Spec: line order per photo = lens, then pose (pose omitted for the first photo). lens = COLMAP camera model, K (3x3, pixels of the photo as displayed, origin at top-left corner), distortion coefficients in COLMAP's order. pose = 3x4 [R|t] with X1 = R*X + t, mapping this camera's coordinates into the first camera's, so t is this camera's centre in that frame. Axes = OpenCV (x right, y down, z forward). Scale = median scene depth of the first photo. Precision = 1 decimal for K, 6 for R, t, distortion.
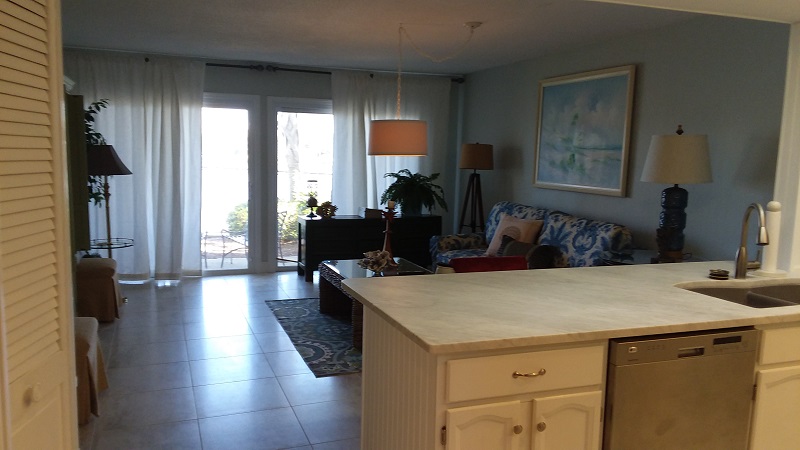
lens RADIAL K [[638.2, 0, 397.4], [0, 638.2, 240.8], [0, 0, 1]] dist [0.113123, -0.200532]
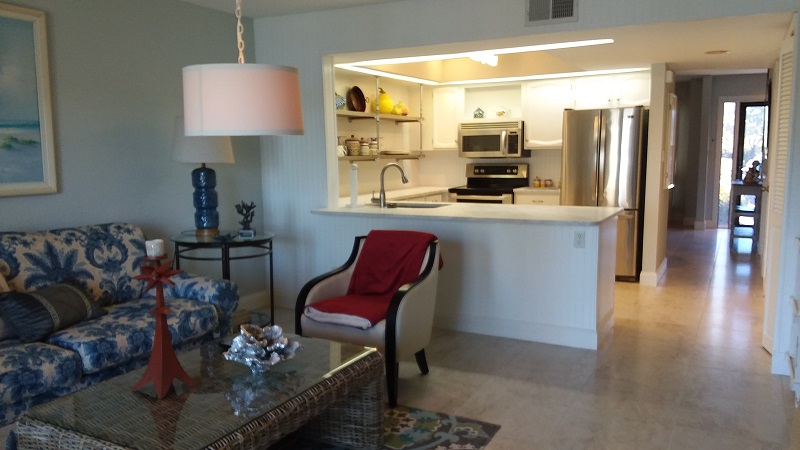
lens RADIAL K [[638.2, 0, 397.4], [0, 638.2, 240.8], [0, 0, 1]] dist [0.113123, -0.200532]
pose [[-0.664416, -0.119487, 0.737749, -0.462333], [0.092613, 0.966365, 0.239922, -0.157877], [-0.741602, 0.227733, -0.631002, 1.203008]]
